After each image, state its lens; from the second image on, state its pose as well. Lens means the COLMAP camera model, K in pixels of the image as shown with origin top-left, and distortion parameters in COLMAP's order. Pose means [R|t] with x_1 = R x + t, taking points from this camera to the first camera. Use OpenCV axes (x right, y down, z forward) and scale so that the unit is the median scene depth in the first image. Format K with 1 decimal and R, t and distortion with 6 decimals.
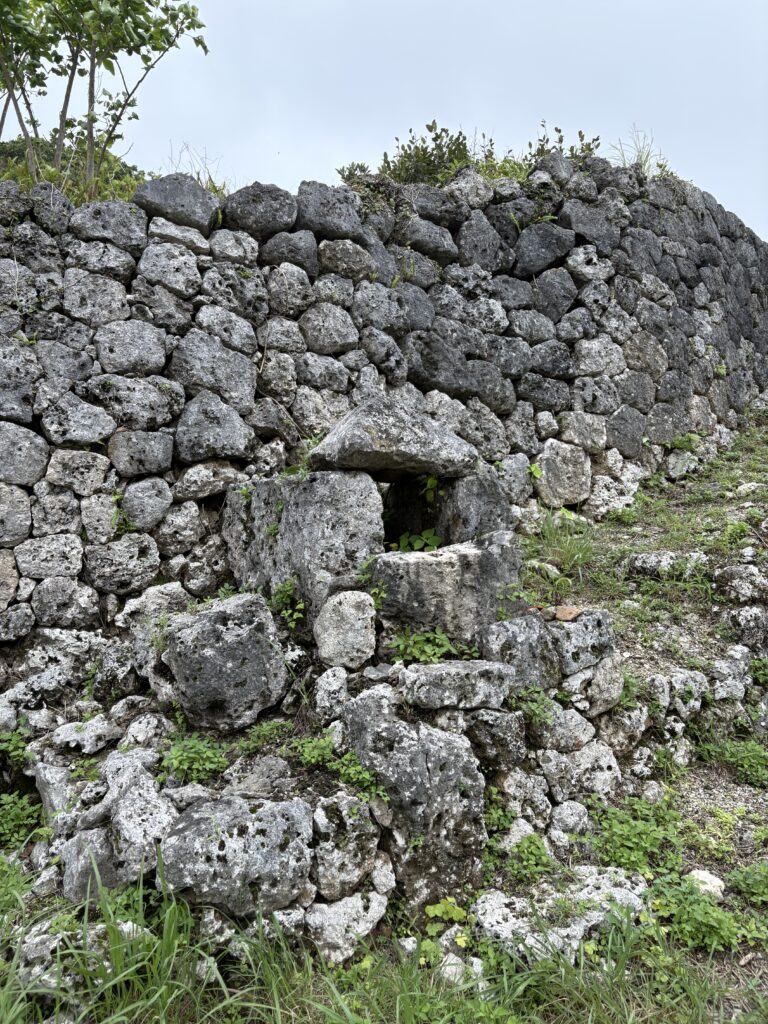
lens RADIAL K [[777.3, 0, 423.1], [0, 777.3, 504.7], [0, 0, 1]] dist [0.004972, 0.000346]
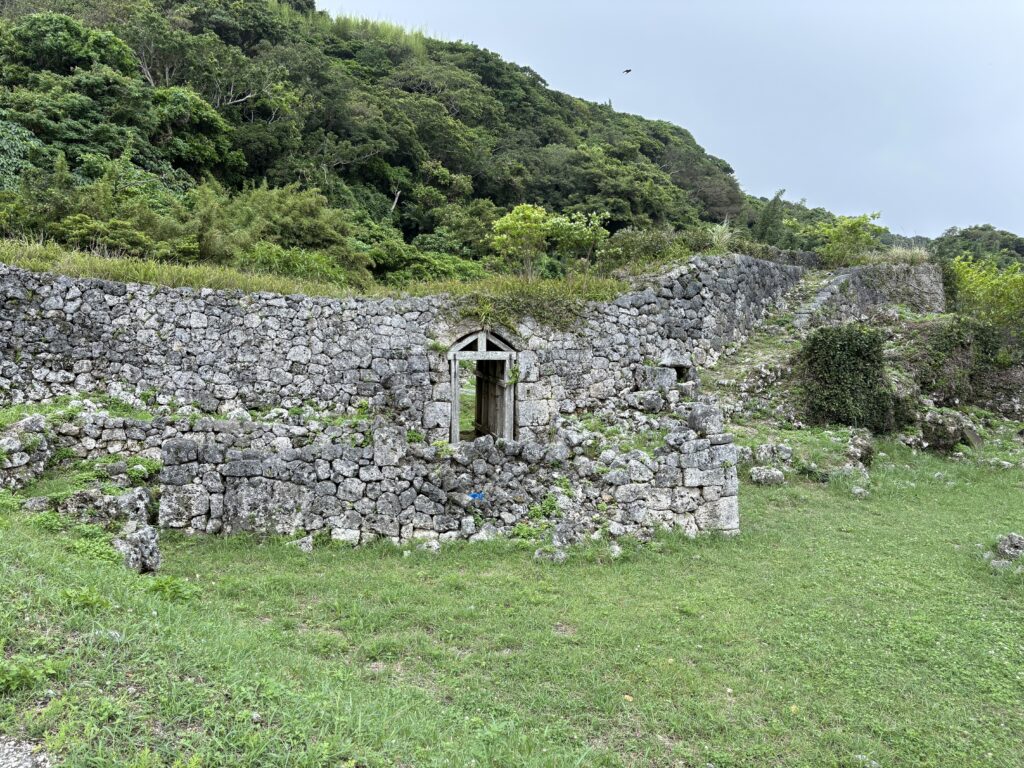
lens RADIAL K [[777.3, 0, 510.8], [0, 777.3, 384.2], [0, 0, 1]] dist [0.004972, 0.000346]
pose [[0.998319, 0.001452, 0.057946, -1.137560], [-0.008696, 0.992124, 0.124960, -0.446837], [-0.057308, -0.125254, 0.990468, -3.225598]]
